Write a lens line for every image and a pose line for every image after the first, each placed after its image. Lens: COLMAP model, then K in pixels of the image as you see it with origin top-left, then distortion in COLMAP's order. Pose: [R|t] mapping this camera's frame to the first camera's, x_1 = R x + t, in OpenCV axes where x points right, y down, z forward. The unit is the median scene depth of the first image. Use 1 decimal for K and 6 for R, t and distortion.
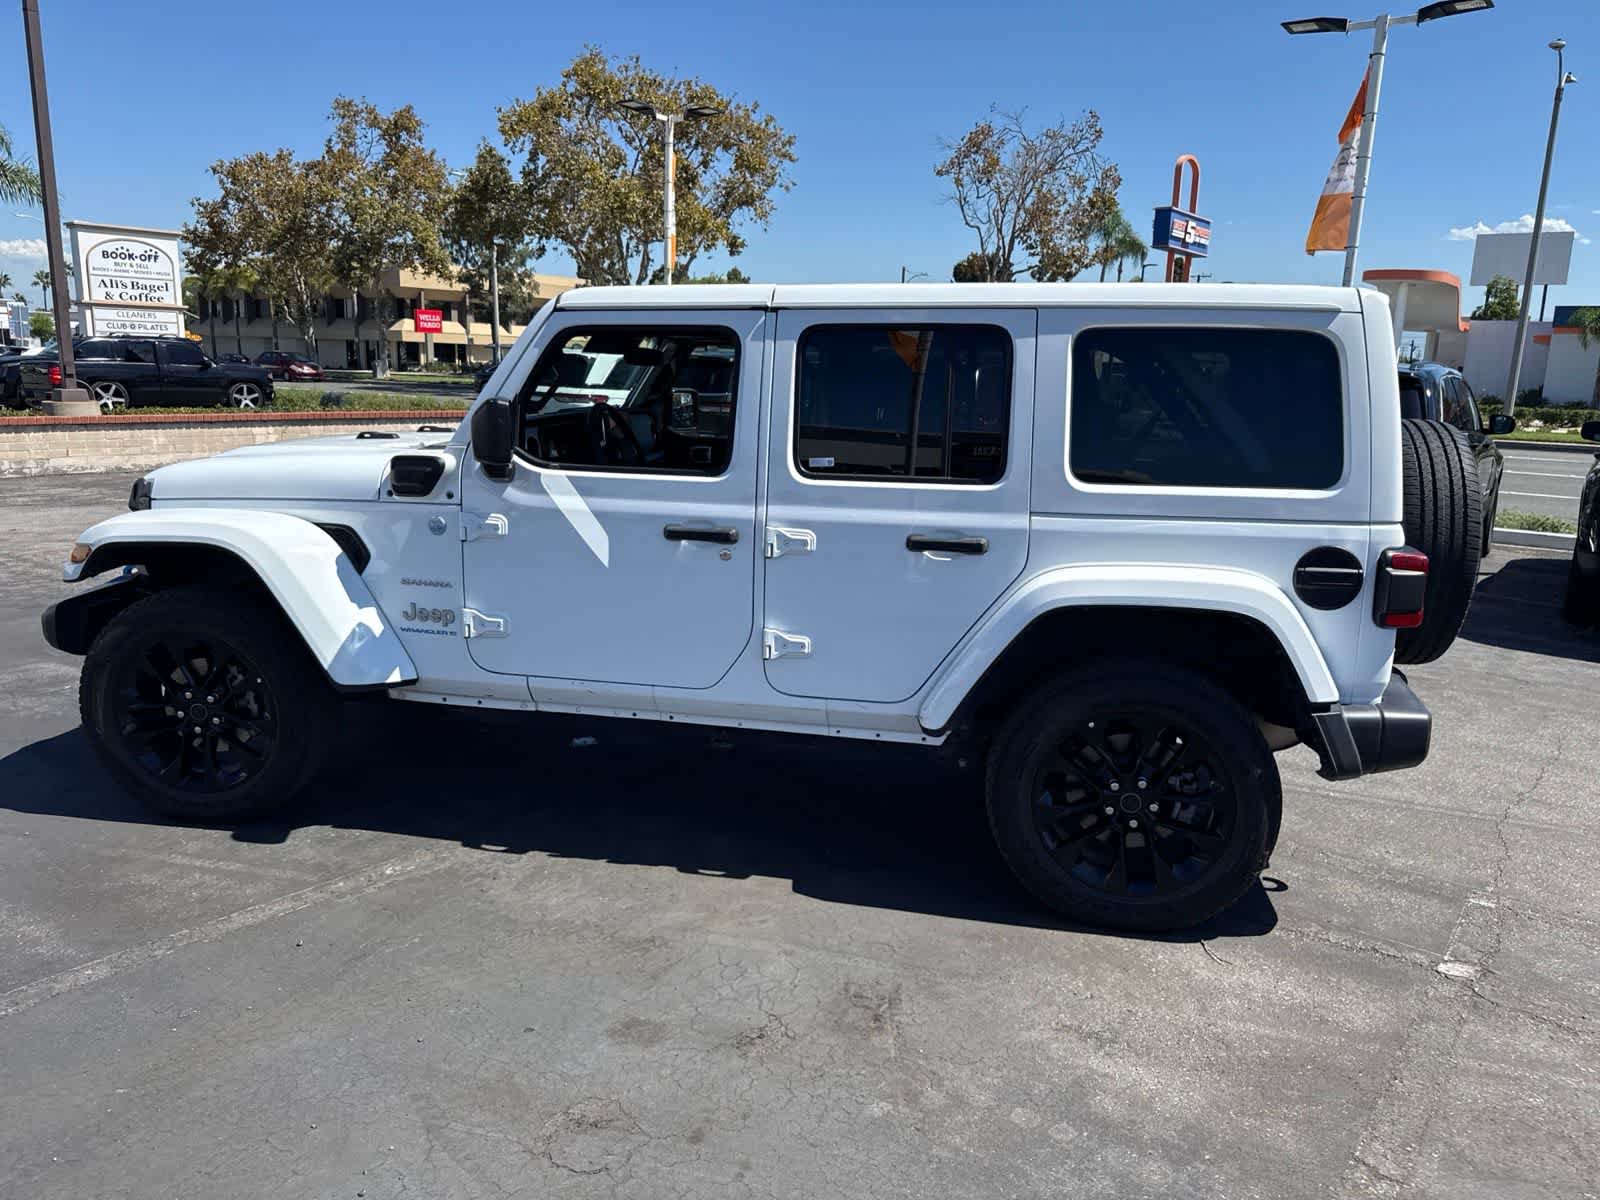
lens RADIAL K [[1134.6, 0, 806.8], [0, 1134.6, 597.6], [0, 0, 1]] dist [0.021309, -0.027545]
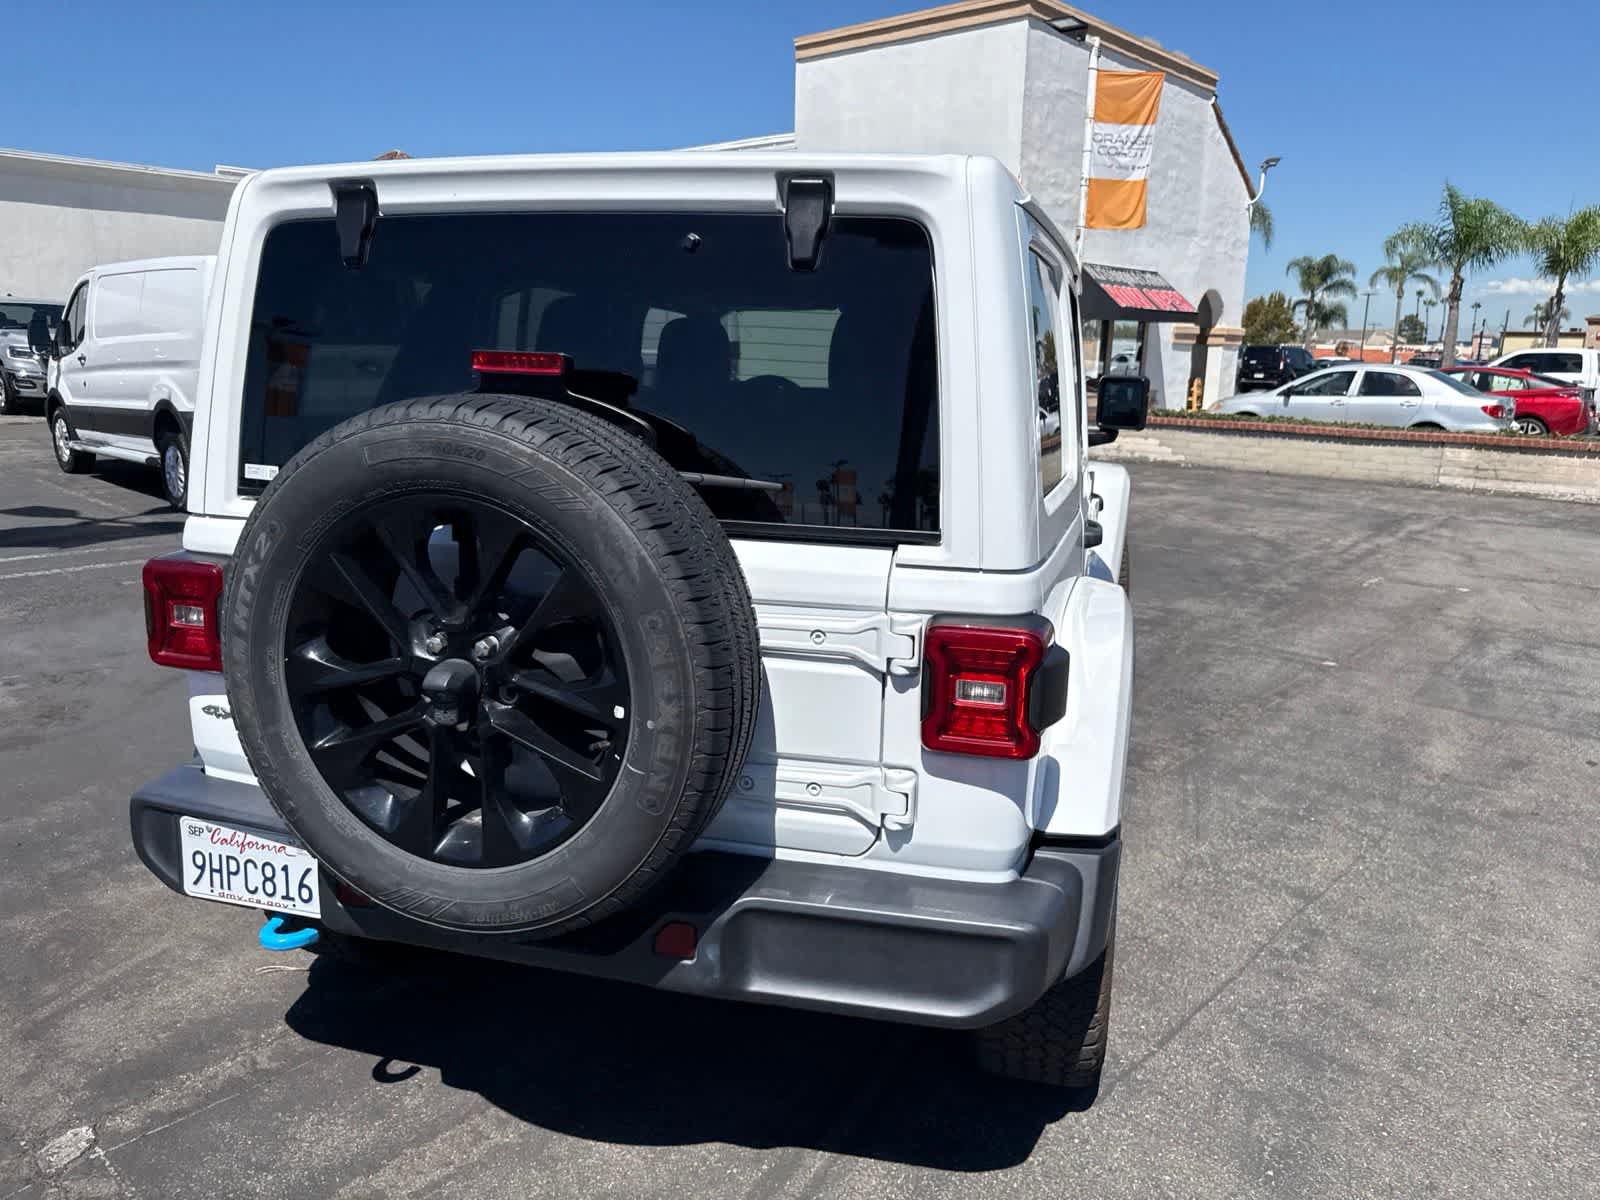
lens RADIAL K [[1134.6, 0, 810.5], [0, 1134.6, 590.6], [0, 0, 1]] dist [0.021309, -0.027545]
pose [[-0.079101, 0.178963, -0.980671, 0.998422], [-0.229187, 0.954136, 0.192607, -0.203934], [0.970163, 0.239993, -0.034457, 1.192734]]
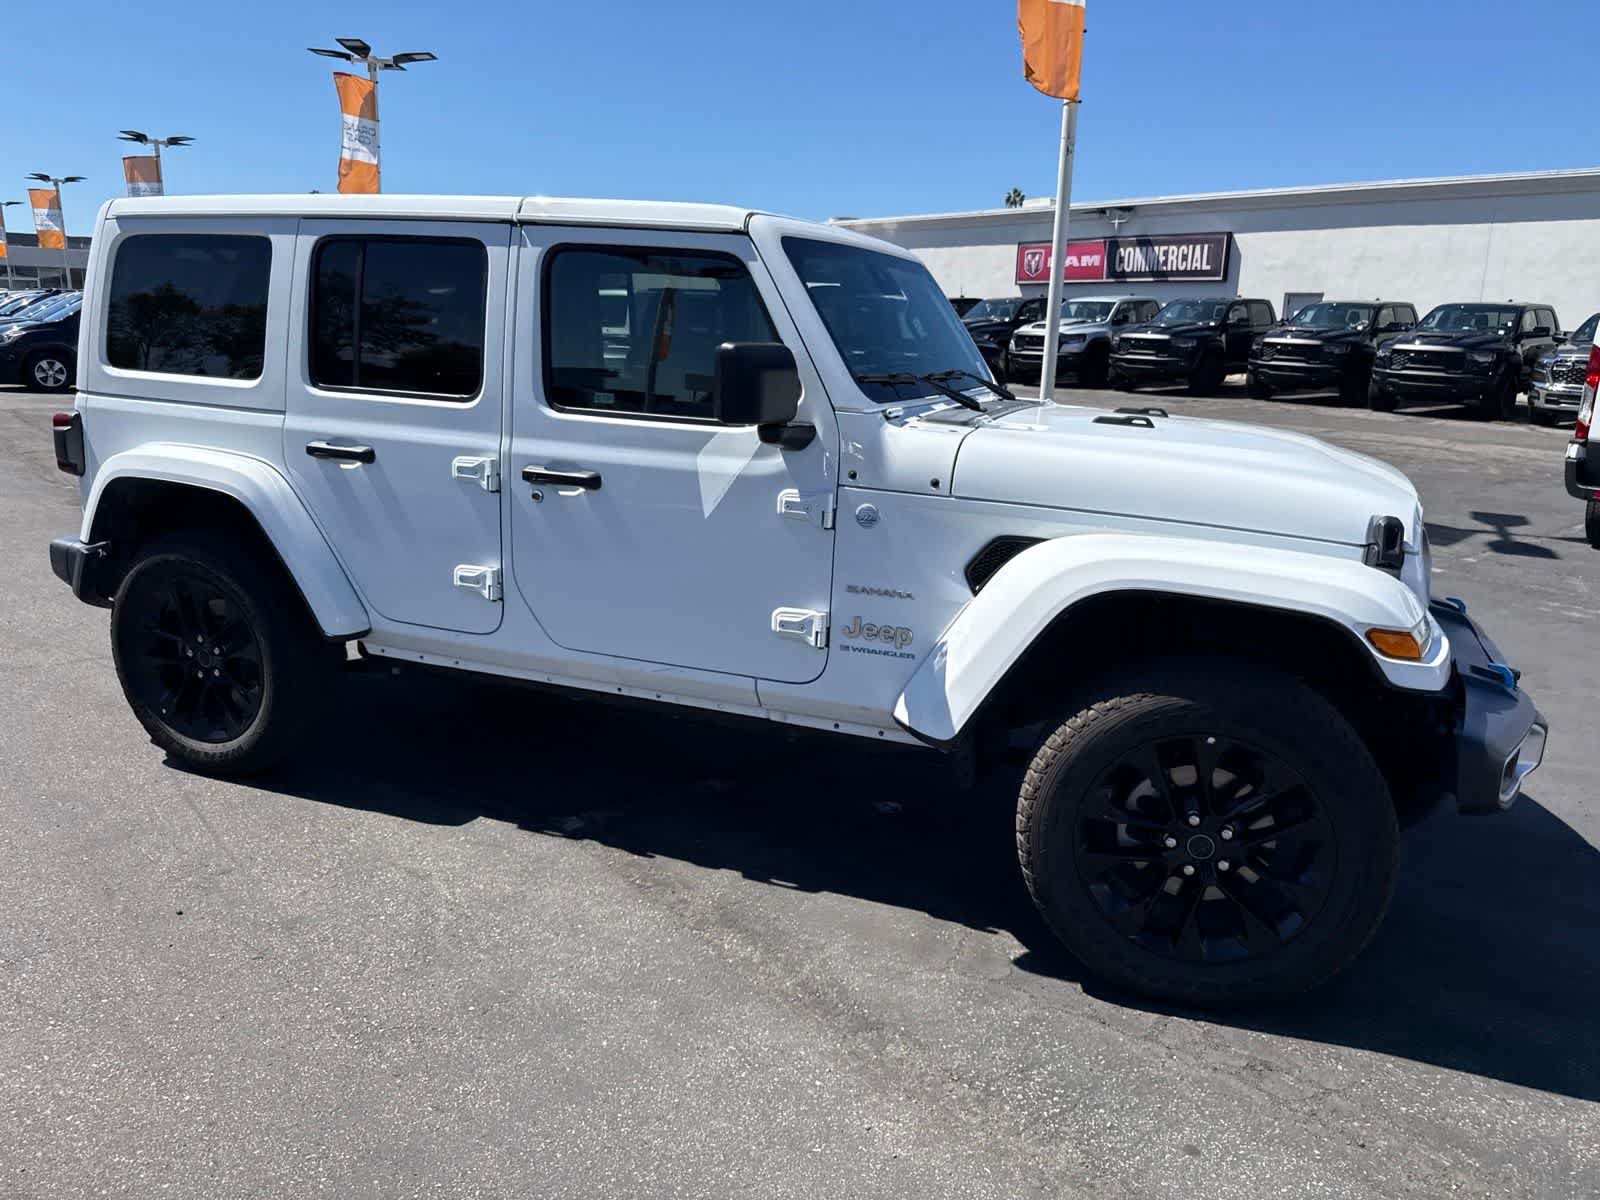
lens RADIAL K [[1137.9, 0, 800.3], [0, 1137.9, 595.0], [0, 0, 1]] dist [0.034843, -0.042427]
pose [[-0.976907, -0.103484, 0.186935, -0.349034], [-0.013265, 0.902575, 0.430328, -0.434900], [-0.213255, 0.417910, -0.883104, 2.135096]]
